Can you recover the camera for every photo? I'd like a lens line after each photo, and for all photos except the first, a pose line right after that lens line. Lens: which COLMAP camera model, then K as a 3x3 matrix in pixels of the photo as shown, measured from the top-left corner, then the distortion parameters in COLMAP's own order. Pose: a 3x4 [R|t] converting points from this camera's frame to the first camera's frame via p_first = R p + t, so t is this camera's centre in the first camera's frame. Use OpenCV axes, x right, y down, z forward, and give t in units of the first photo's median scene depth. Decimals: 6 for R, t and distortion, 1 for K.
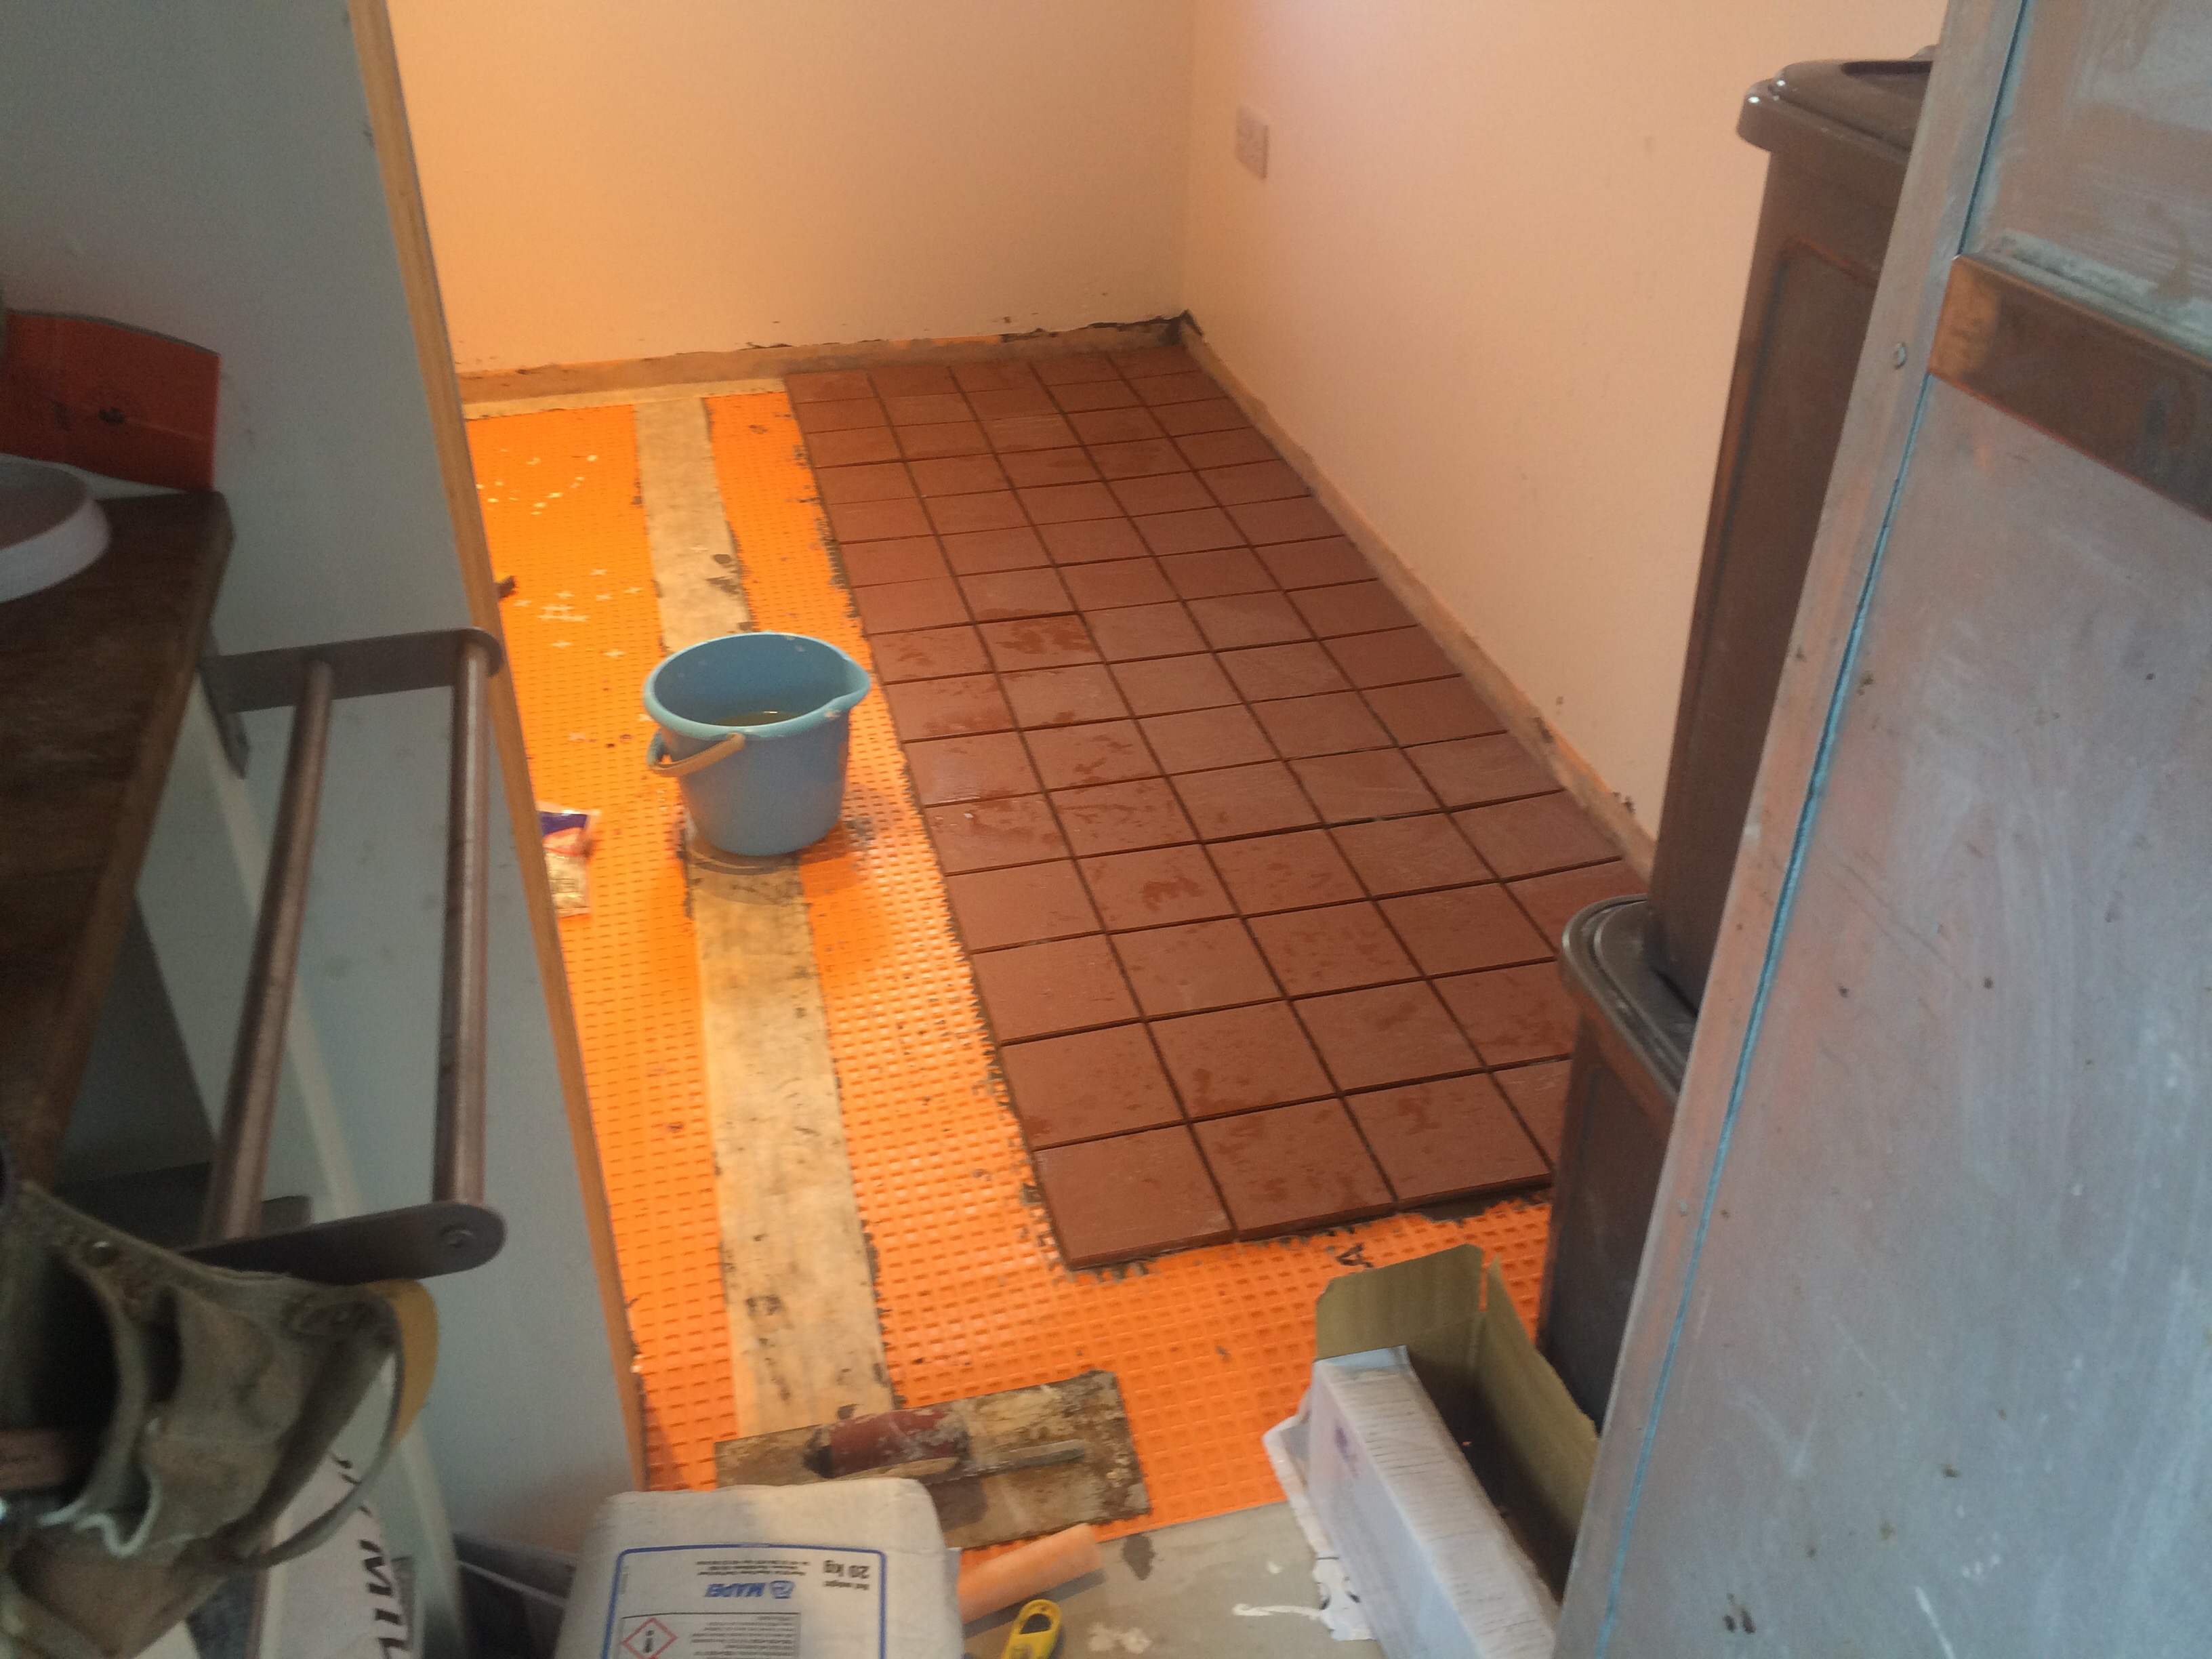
lens RADIAL K [[1853.8, 0, 1106.0], [0, 1853.8, 829.5], [0, 0, 1]] dist [0.055603, 0.006190]
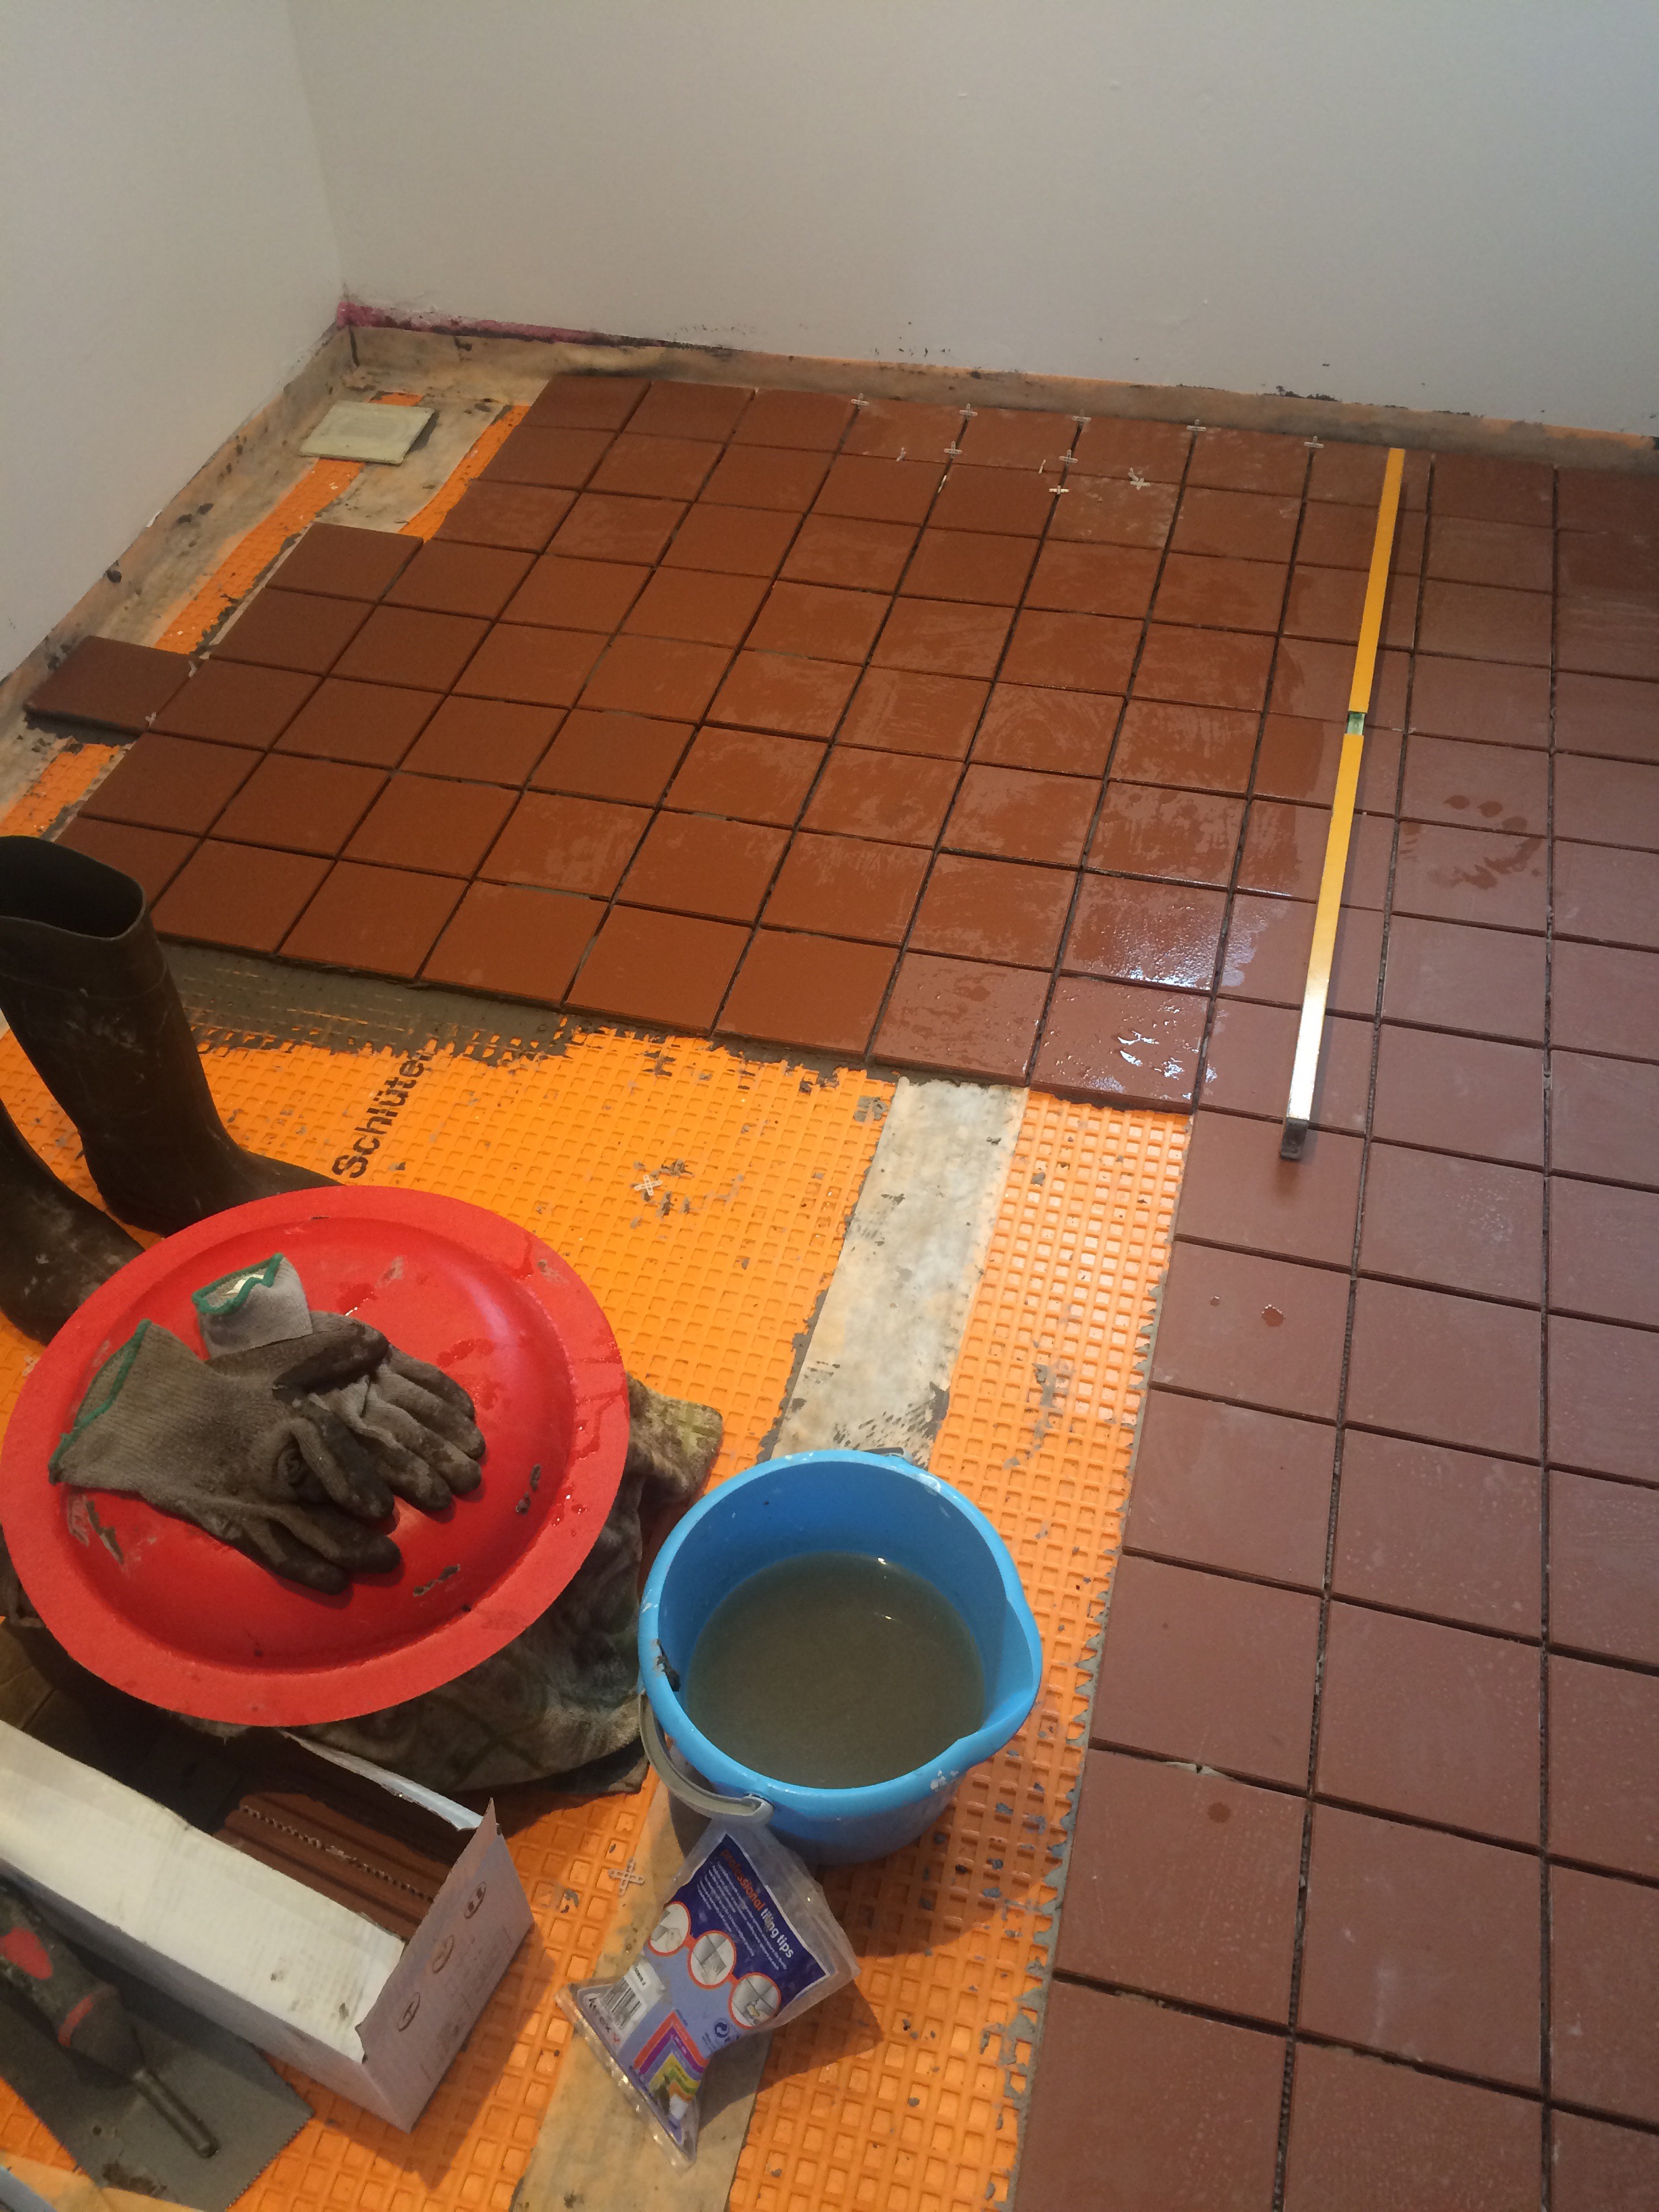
lens RADIAL K [[1839.4, 0, 845.6], [0, 1839.4, 1105.4], [0, 0, 1]] dist [0.080540, -0.099397]
pose [[0.876842, 0.343190, -0.336702, -0.003661], [-0.243770, 0.920987, 0.303905, -0.205134], [0.414396, -0.184399, 0.891220, 0.275516]]
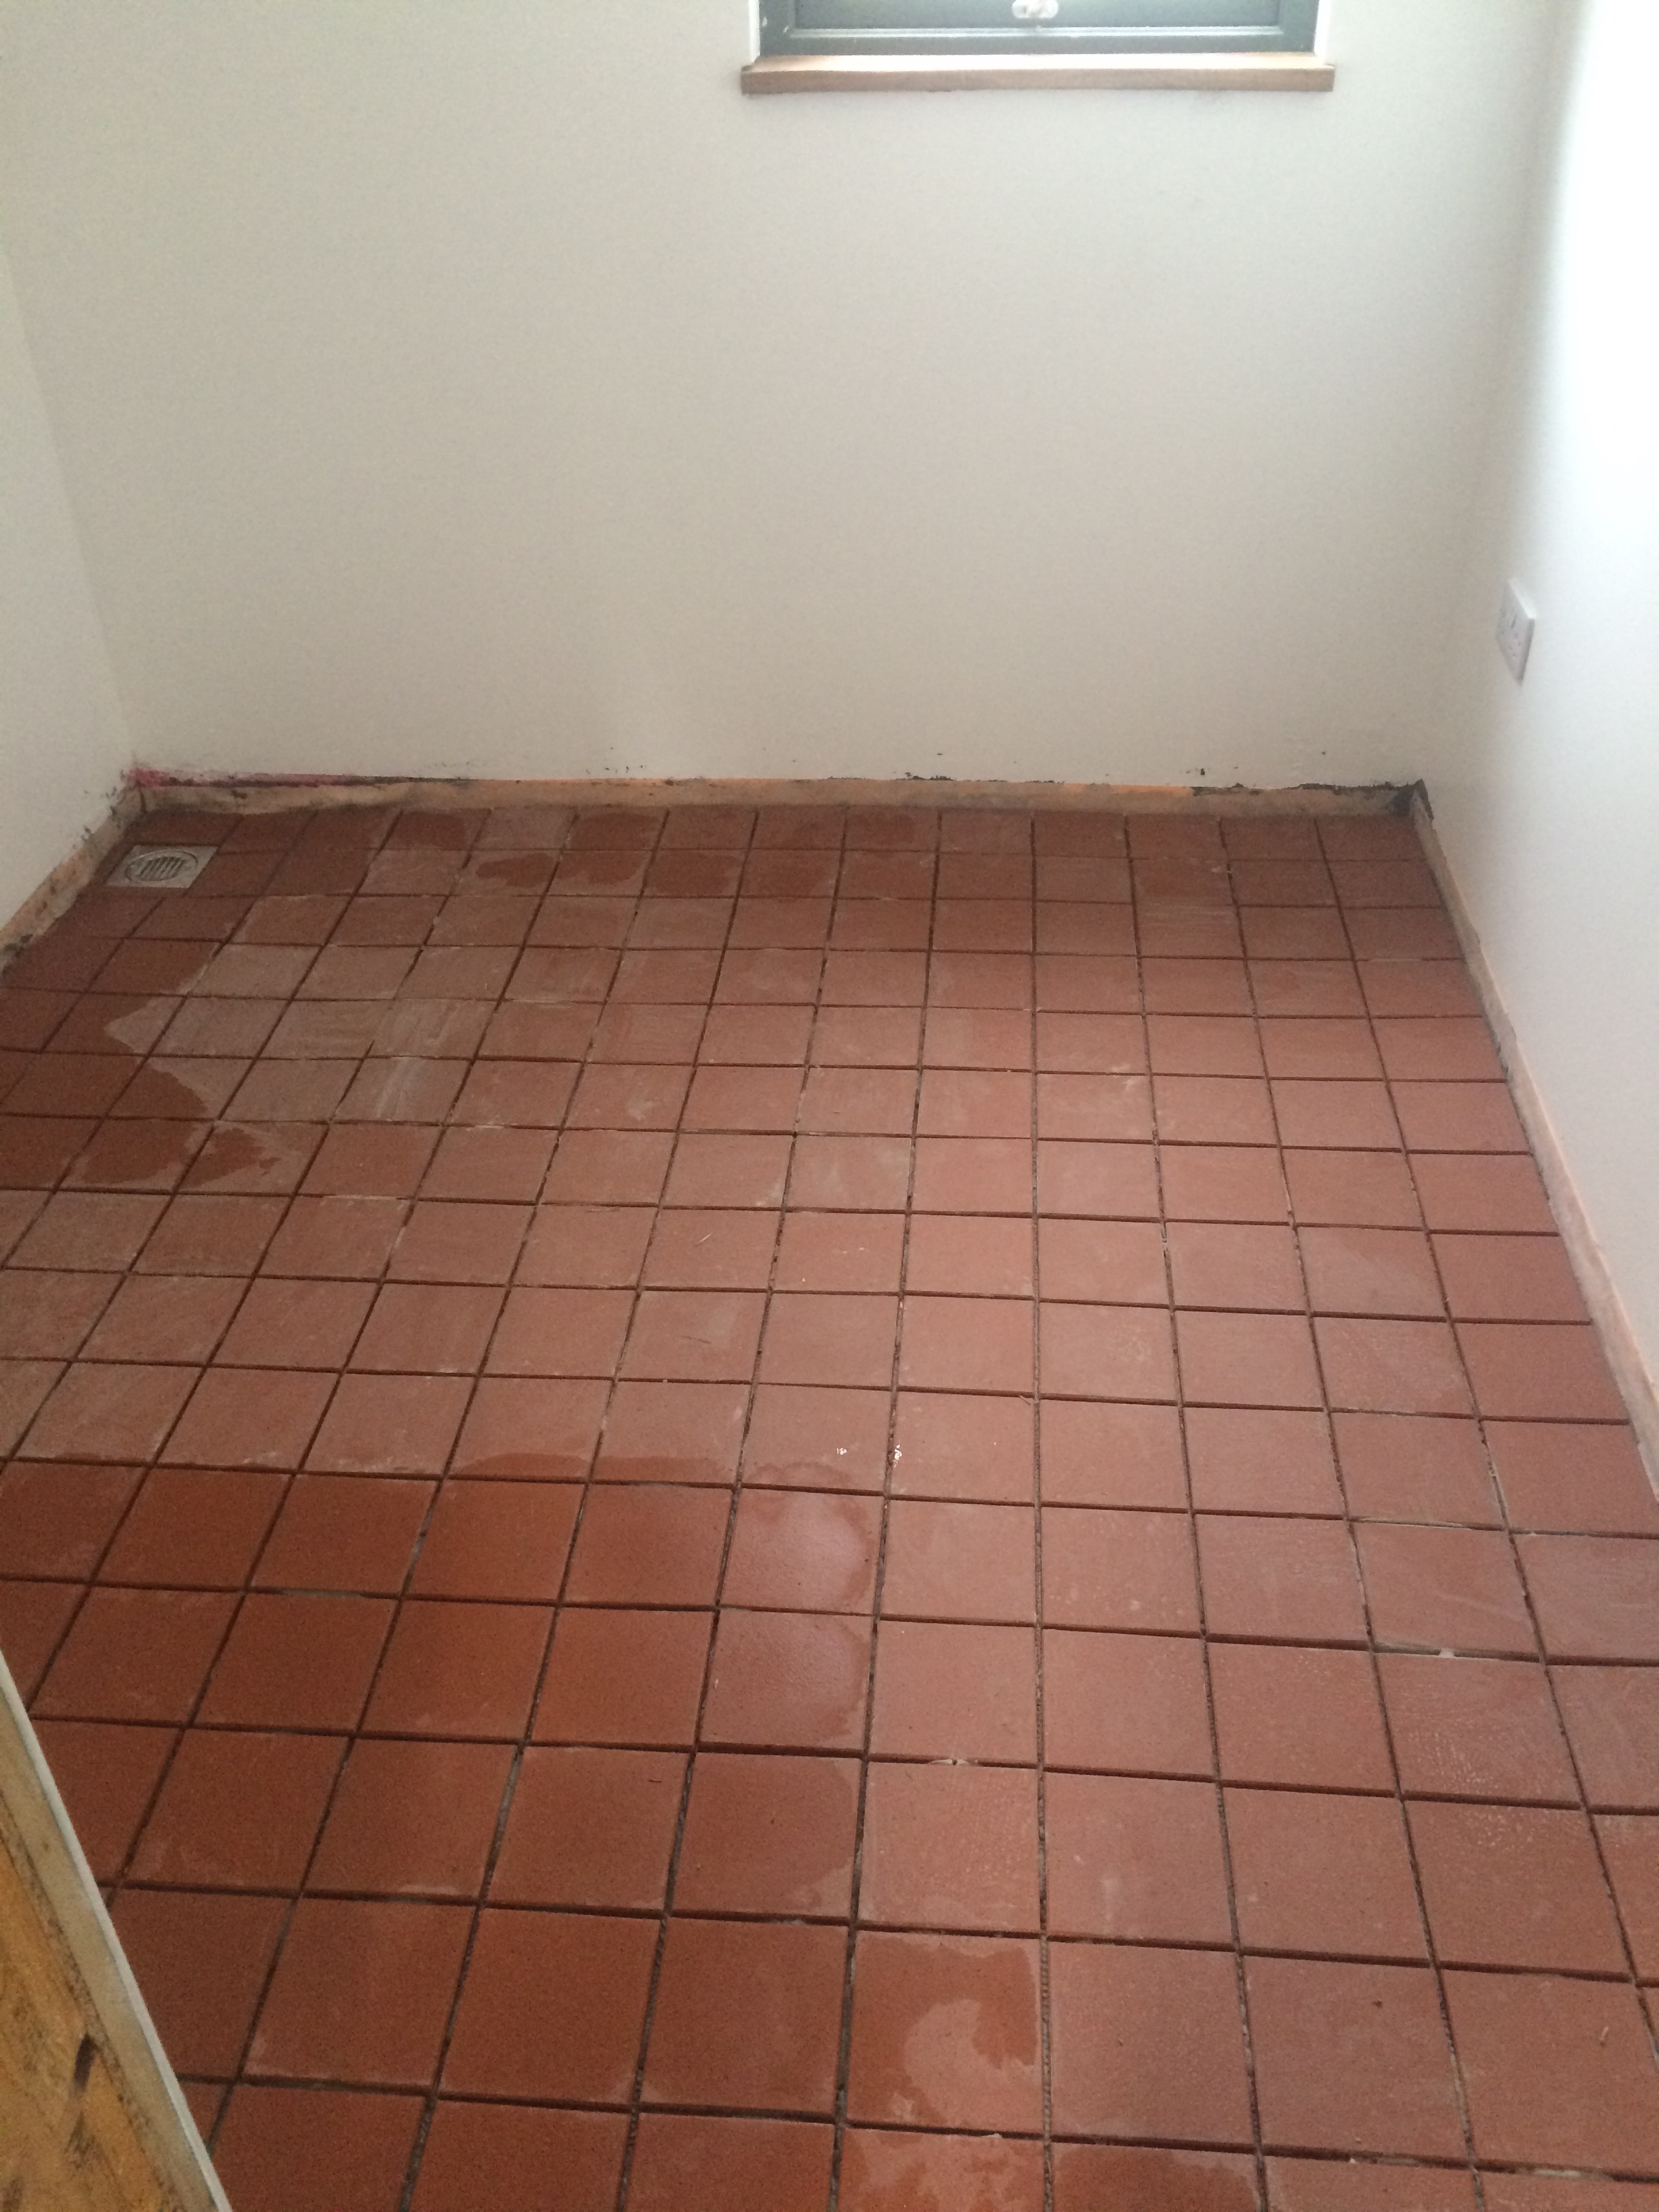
lens RADIAL K [[1853.8, 0, 829.5], [0, 1853.8, 1106.0], [0, 0, 1]] dist [0.055603, 0.006190]
pose [[0.943871, 0.169542, -0.283483, 0.063518], [-0.155390, 0.985236, 0.071859, -0.178462], [0.291480, -0.023775, 0.956281, 0.132664]]
